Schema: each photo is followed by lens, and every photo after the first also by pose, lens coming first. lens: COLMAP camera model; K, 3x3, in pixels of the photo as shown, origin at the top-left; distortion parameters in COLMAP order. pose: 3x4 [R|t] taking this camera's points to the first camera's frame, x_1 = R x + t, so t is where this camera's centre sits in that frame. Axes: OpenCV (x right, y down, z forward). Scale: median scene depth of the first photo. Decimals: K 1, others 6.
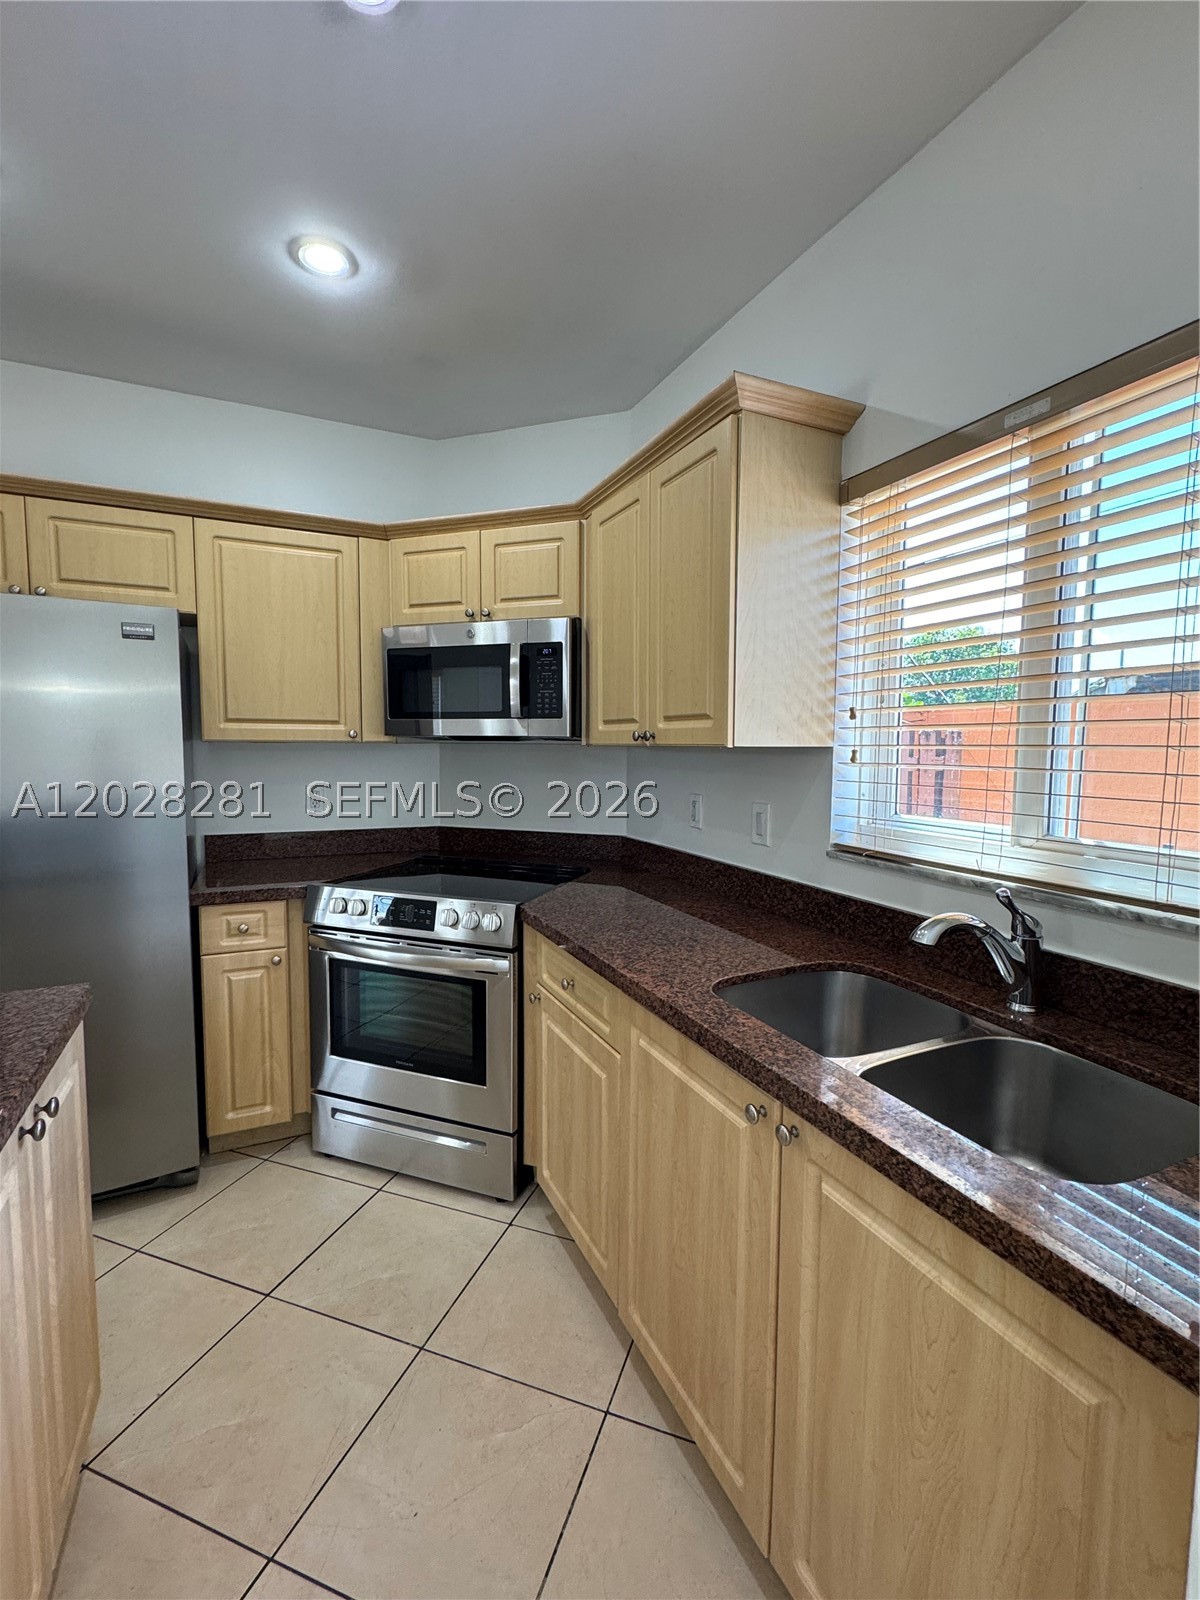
lens RADIAL K [[693.4, 0, 602.6], [0, 693.4, 797.7], [0, 0, 1]] dist [0.000354, 0.000050]
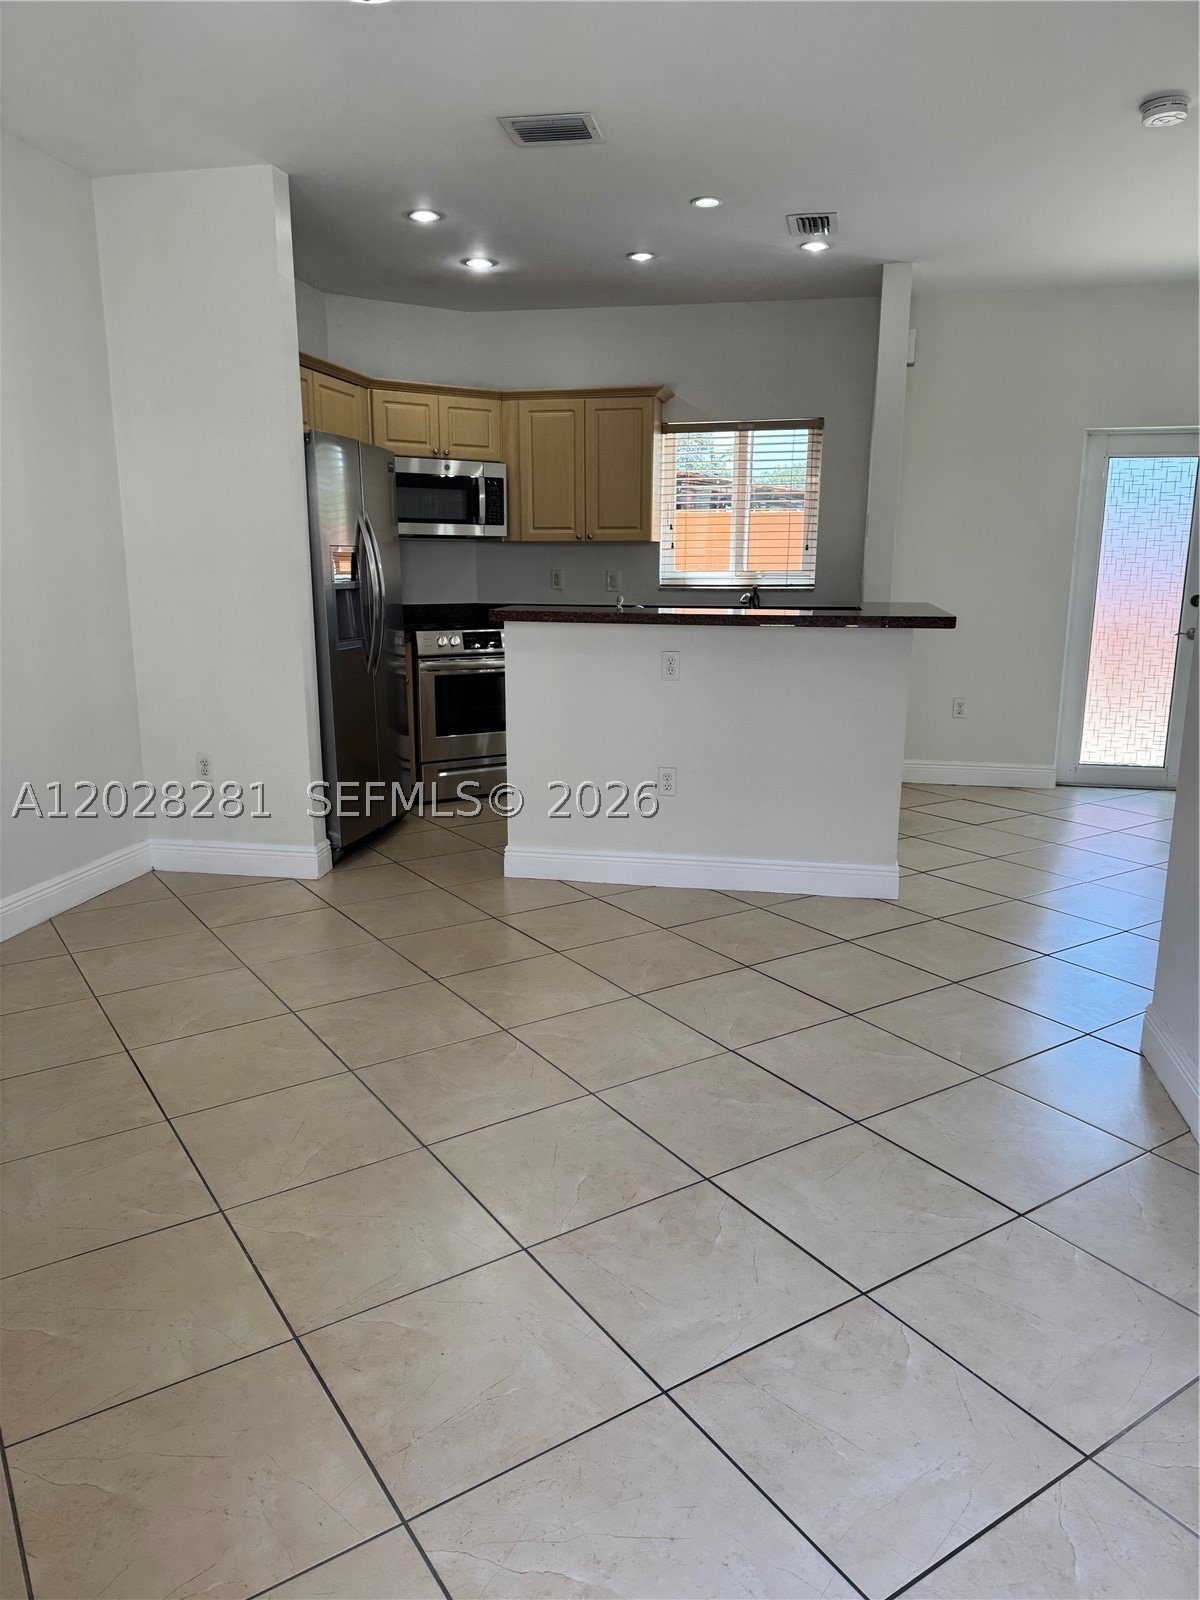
lens RADIAL K [[1131.0, 0, 601.6], [0, 1131.0, 806.7], [0, 0, 1]] dist [0.006819, -0.005949]
pose [[0.606941, -0.180359, 0.774012, -2.144717], [0.063536, 0.981803, 0.178957, 0.078129], [-0.792203, -0.059439, 0.607355, -0.874342]]
